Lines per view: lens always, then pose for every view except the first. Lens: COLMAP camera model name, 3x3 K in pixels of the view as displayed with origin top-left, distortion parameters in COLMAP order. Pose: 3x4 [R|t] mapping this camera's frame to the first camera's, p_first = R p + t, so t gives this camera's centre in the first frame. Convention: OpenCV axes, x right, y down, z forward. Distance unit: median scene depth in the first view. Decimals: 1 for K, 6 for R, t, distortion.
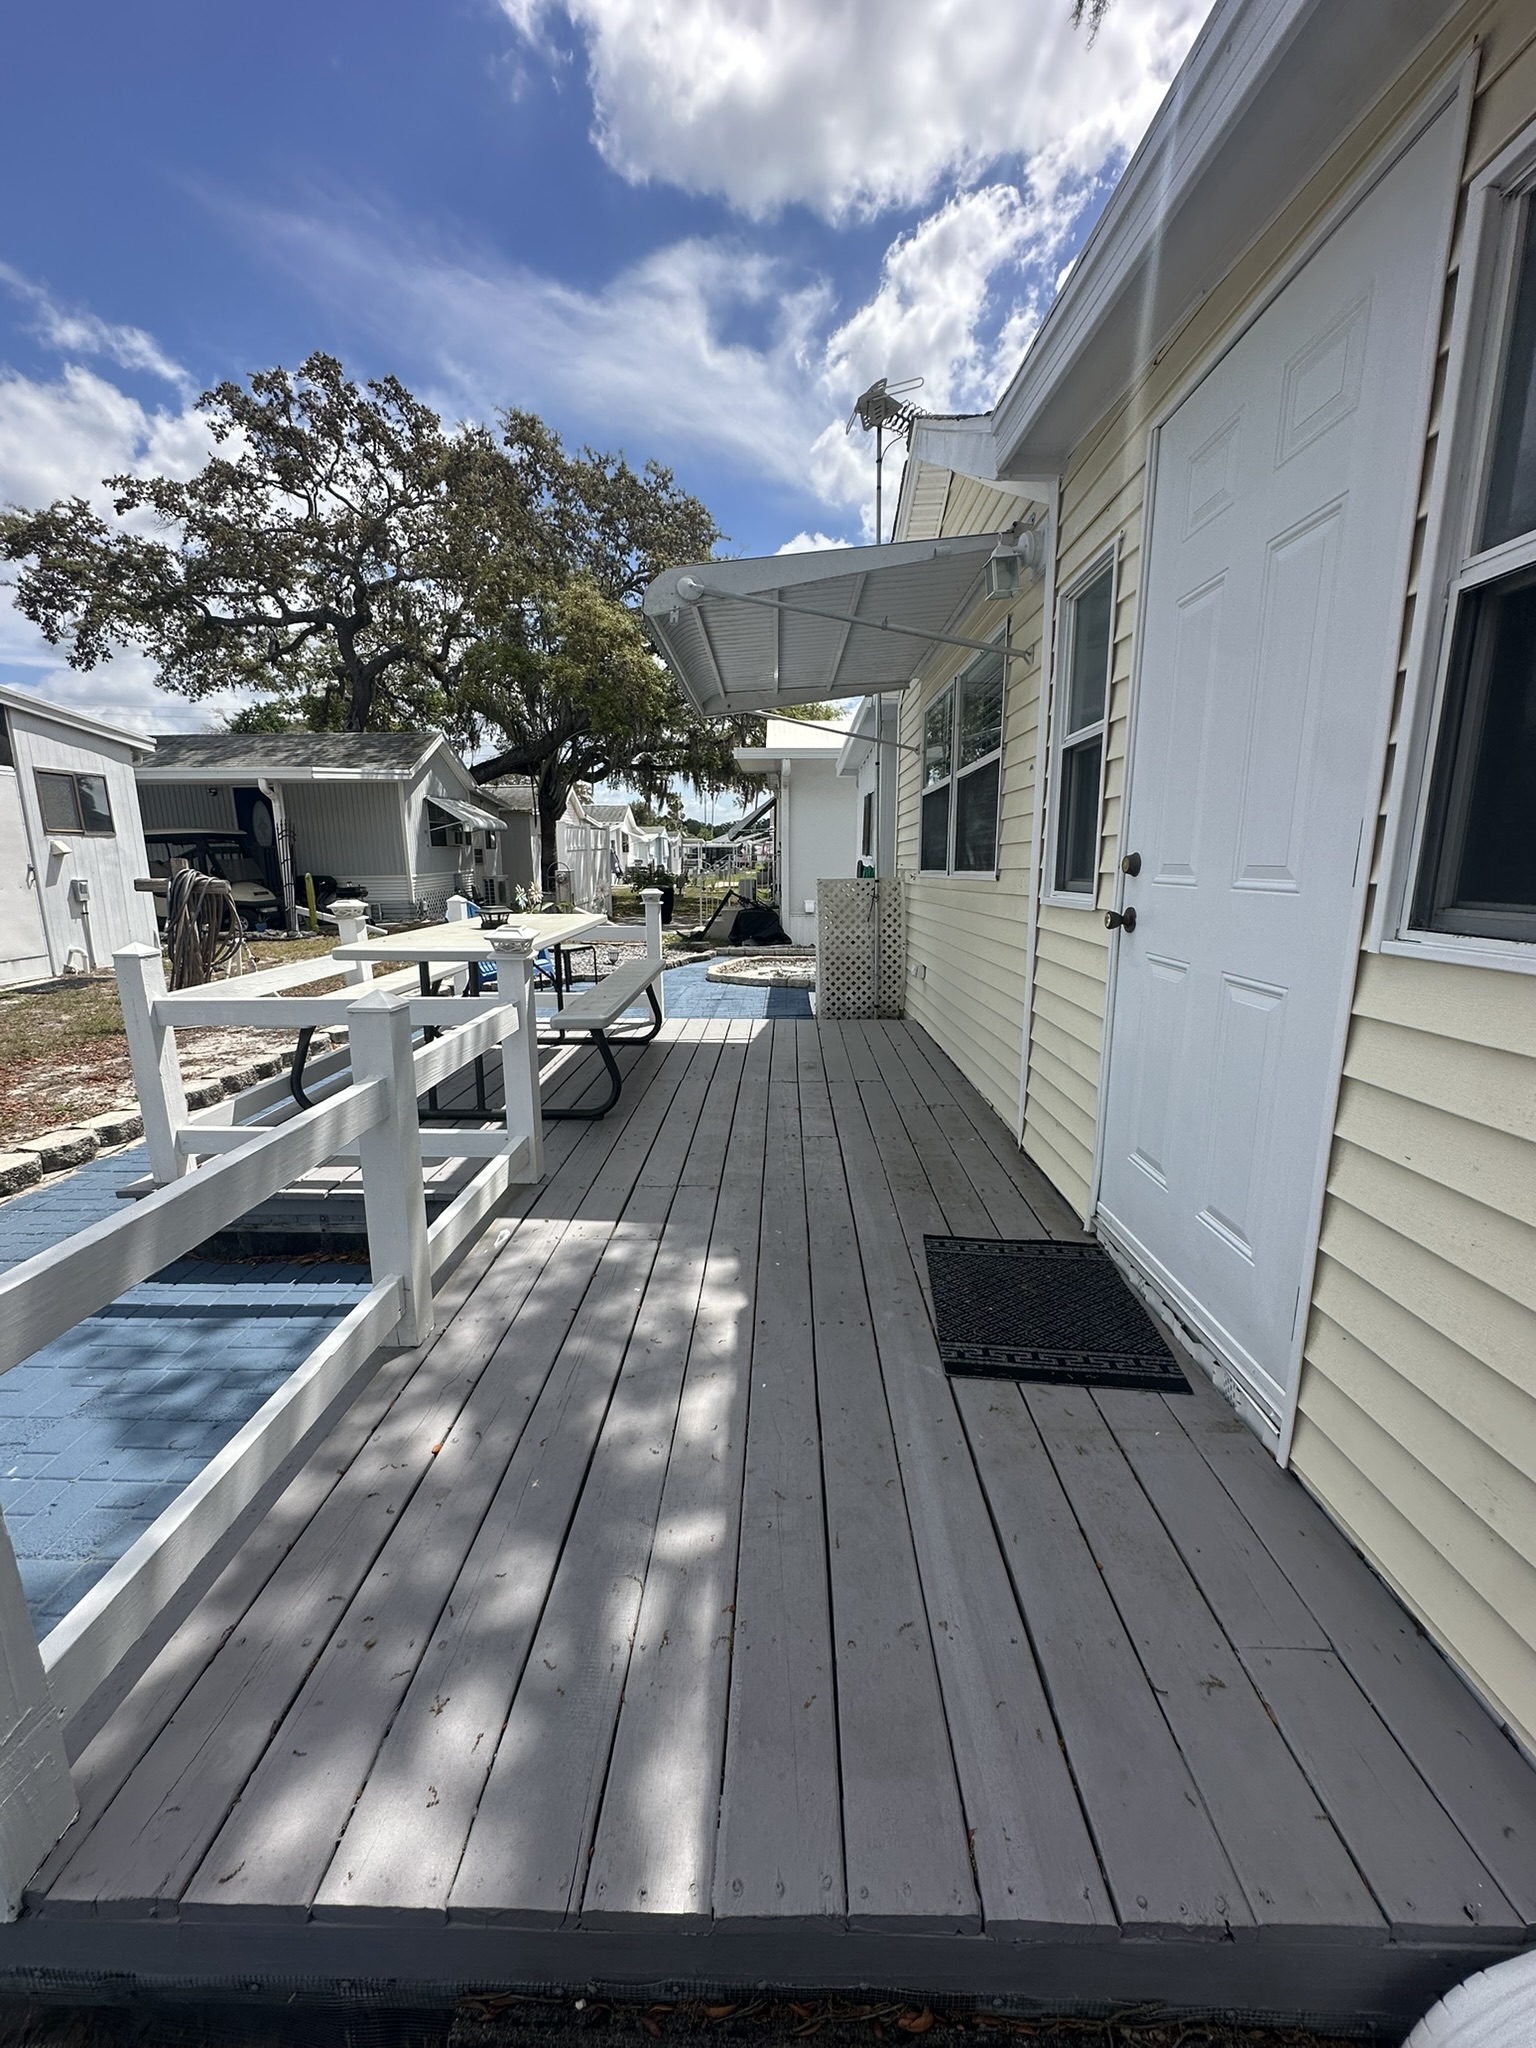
lens RADIAL K [[809.7, 0, 789.8], [0, 809.7, 1029.6], [0, 0, 1]] dist [0.000680, 0.000083]
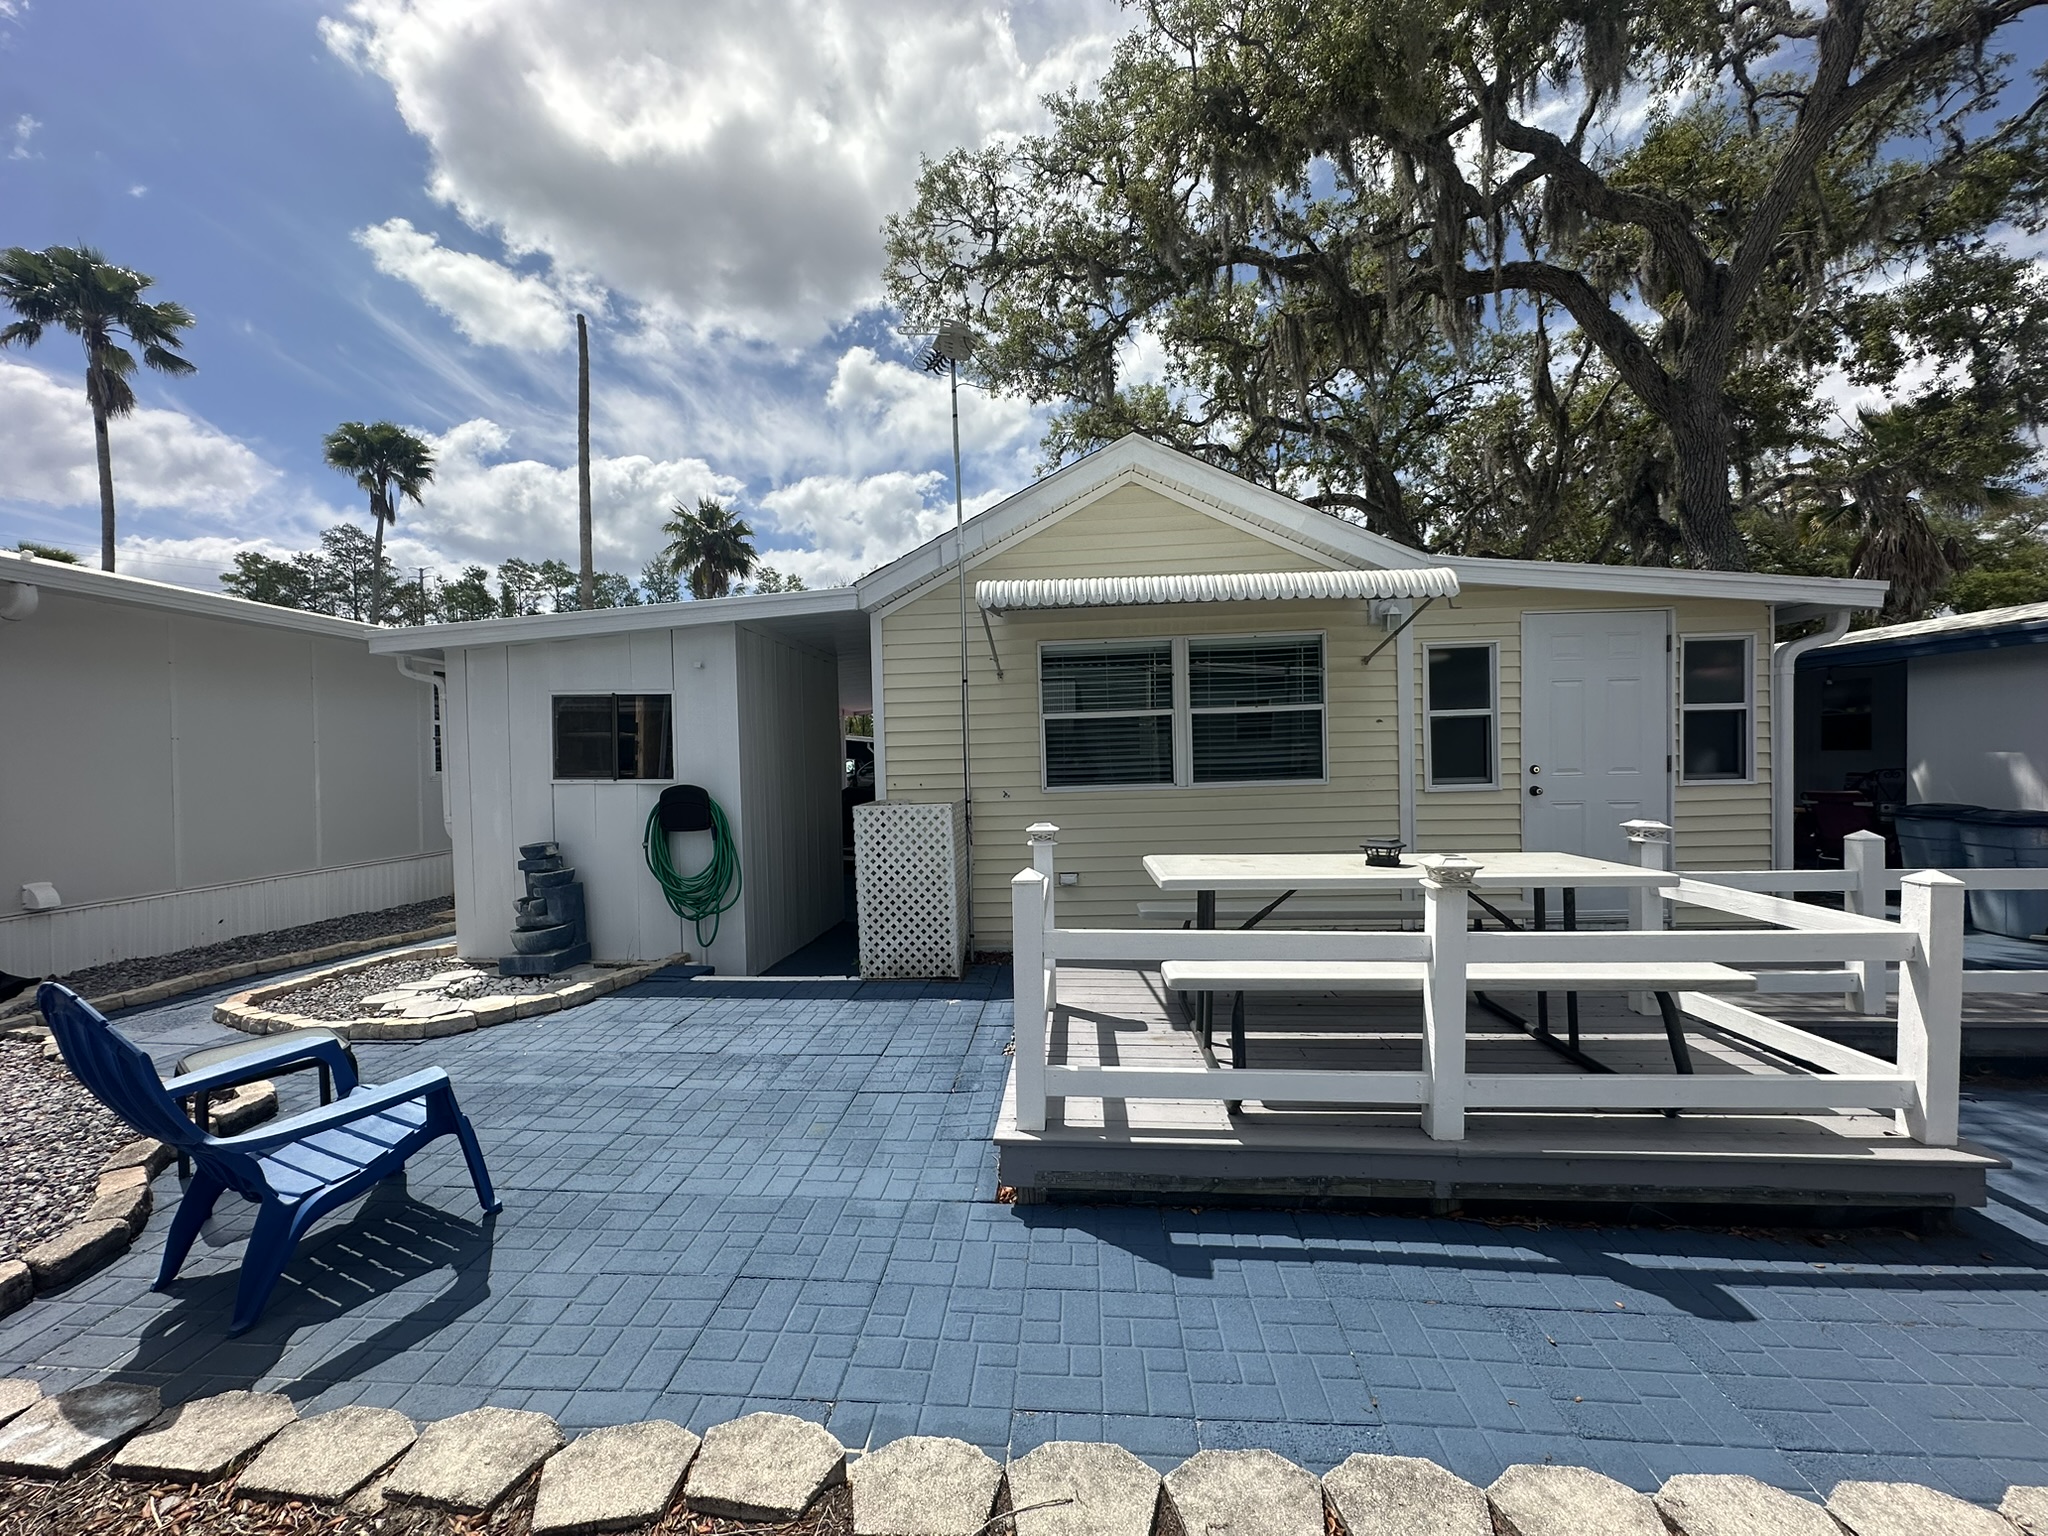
lens RADIAL K [[822.0, 0, 1026.3], [0, 822.0, 776.5], [0, 0, 1]] dist [-0.008119, 0.000077]
pose [[0.091337, -0.016718, 0.995680, -2.089166], [0.224271, 0.974518, -0.004211, -0.480938], [-0.970237, 0.223687, 0.092759, 2.102131]]
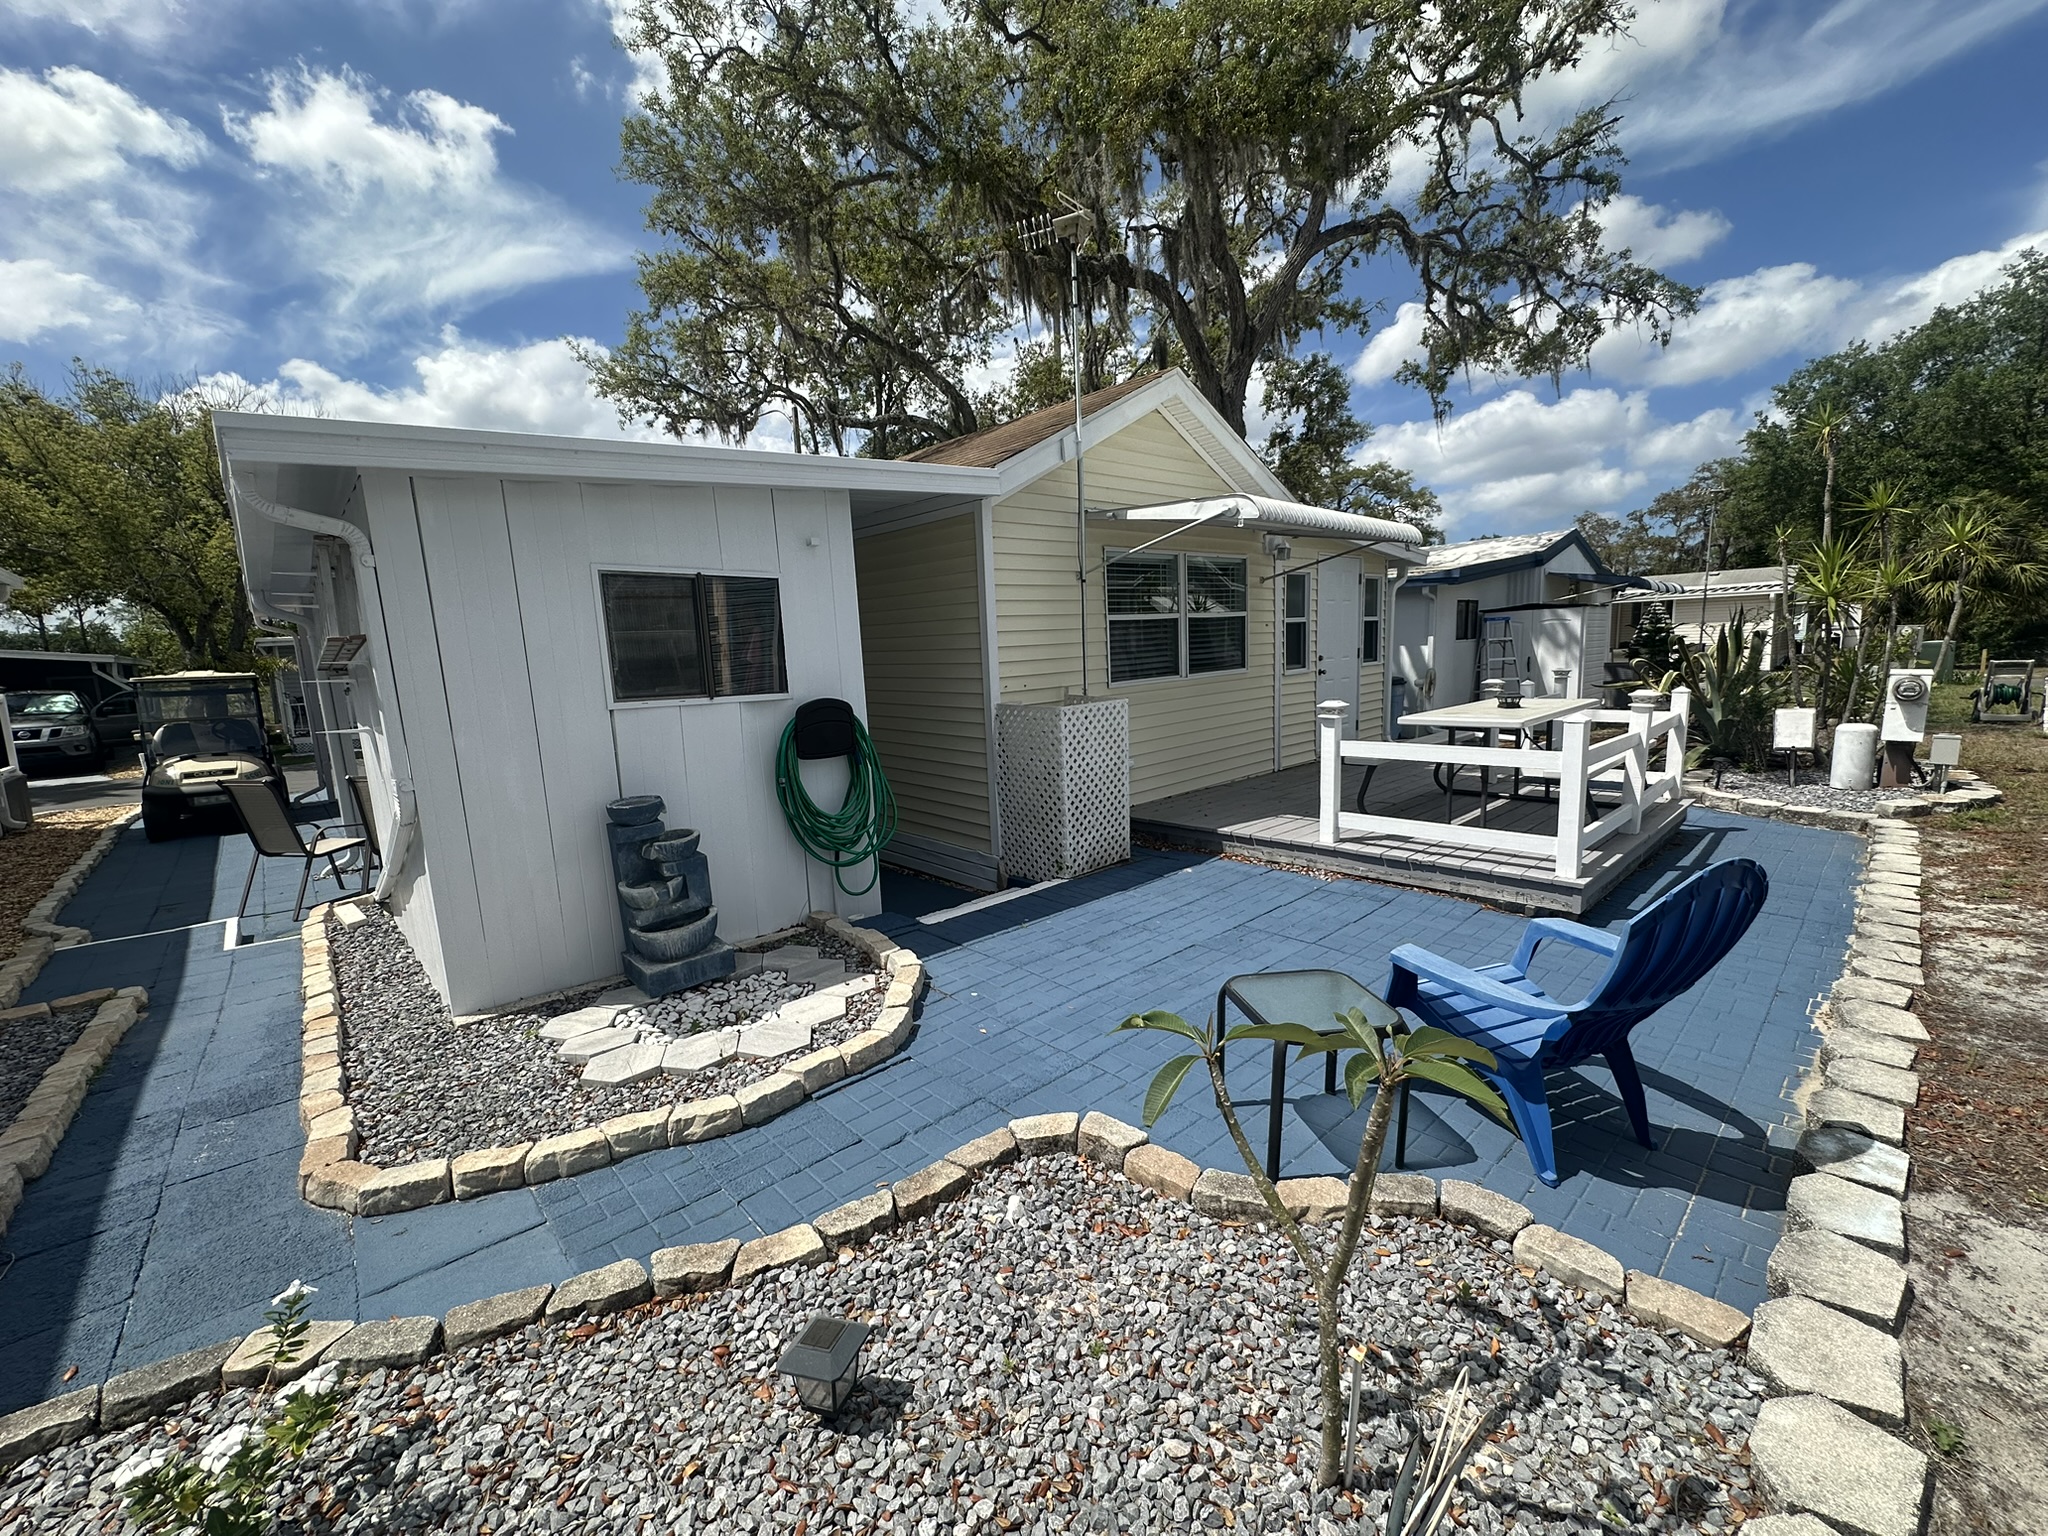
lens RADIAL K [[822.0, 0, 1026.3], [0, 822.0, 776.5], [0, 0, 1]] dist [-0.008119, 0.000077]
pose [[-0.659068, -0.076868, 0.748145, -1.497153], [0.203150, 0.939590, 0.275501, -0.956989], [-0.724126, 0.333559, -0.603638, 4.206572]]
